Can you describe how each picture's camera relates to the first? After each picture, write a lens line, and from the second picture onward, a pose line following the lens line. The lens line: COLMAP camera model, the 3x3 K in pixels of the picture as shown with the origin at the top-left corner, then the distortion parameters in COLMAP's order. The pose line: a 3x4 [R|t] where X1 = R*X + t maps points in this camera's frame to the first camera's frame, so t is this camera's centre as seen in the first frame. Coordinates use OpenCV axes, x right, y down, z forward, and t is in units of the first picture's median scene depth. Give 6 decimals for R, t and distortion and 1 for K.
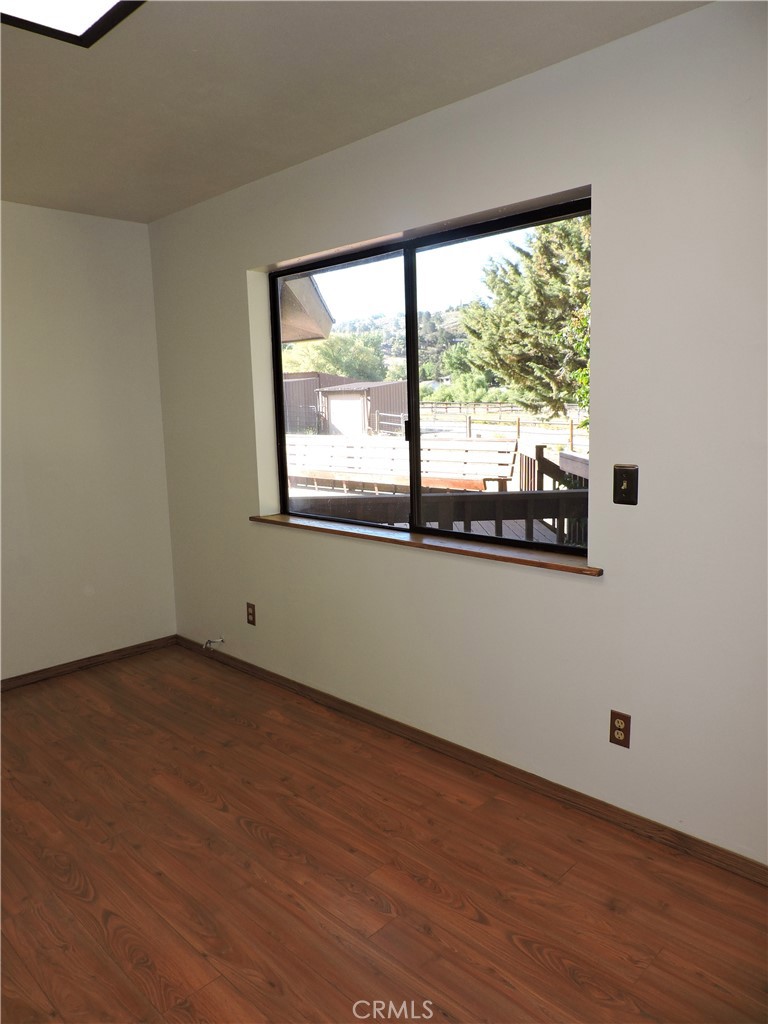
lens RADIAL K [[725.7, 0, 383.6], [0, 725.7, 507.0], [0, 0, 1]] dist [-0.026256, 0.006231]
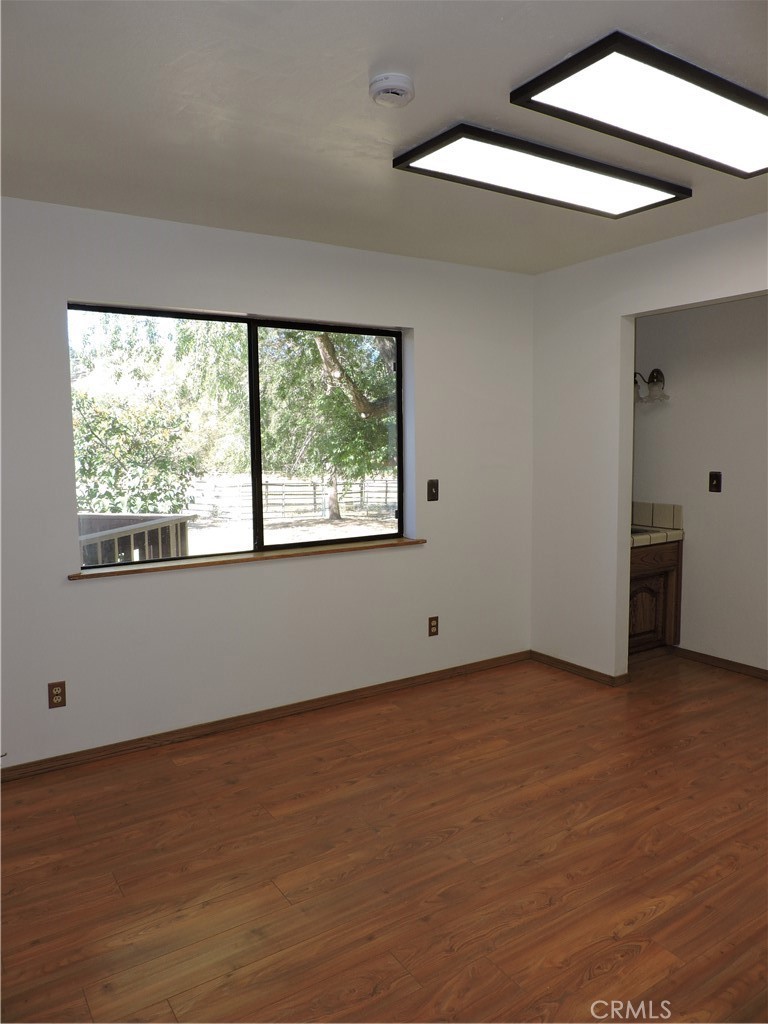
lens RADIAL K [[725.7, 0, 383.8], [0, 725.7, 516.0], [0, 0, 1]] dist [-0.026256, 0.006231]
pose [[0.215342, -0.077451, 0.973463, -1.373041], [0.142957, 0.988611, 0.047032, -0.064293], [-0.966018, 0.129035, 0.223961, 0.646903]]
